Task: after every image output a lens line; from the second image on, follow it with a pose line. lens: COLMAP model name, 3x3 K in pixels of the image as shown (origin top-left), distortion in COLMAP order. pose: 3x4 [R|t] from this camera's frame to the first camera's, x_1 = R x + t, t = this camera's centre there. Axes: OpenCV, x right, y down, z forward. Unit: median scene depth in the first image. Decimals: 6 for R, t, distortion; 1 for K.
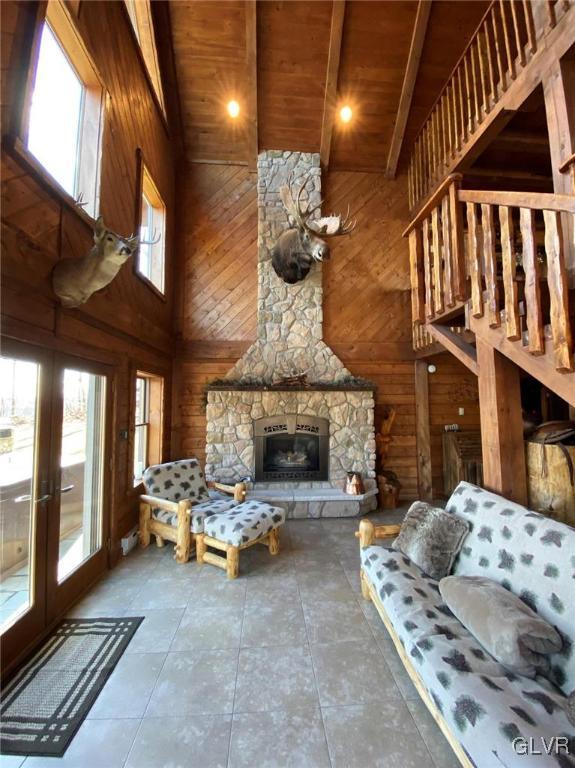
lens RADIAL K [[332.5, 0, 290.9], [0, 332.5, 389.0], [0, 0, 1]] dist [-0.001371, -0.000665]
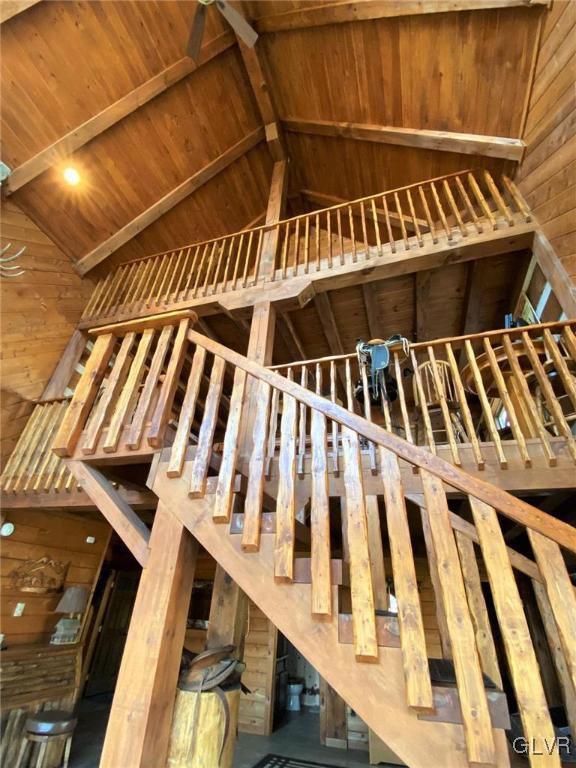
lens RADIAL K [[332.5, 0, 291.4], [0, 332.5, 389.0], [0, 0, 1]] dist [-0.001371, -0.000665]
pose [[0.361129, 0.509472, 0.781040, -0.010772], [-0.091831, 0.852921, -0.513900, -0.026799], [-0.927983, 0.113860, 0.354800, 0.458110]]
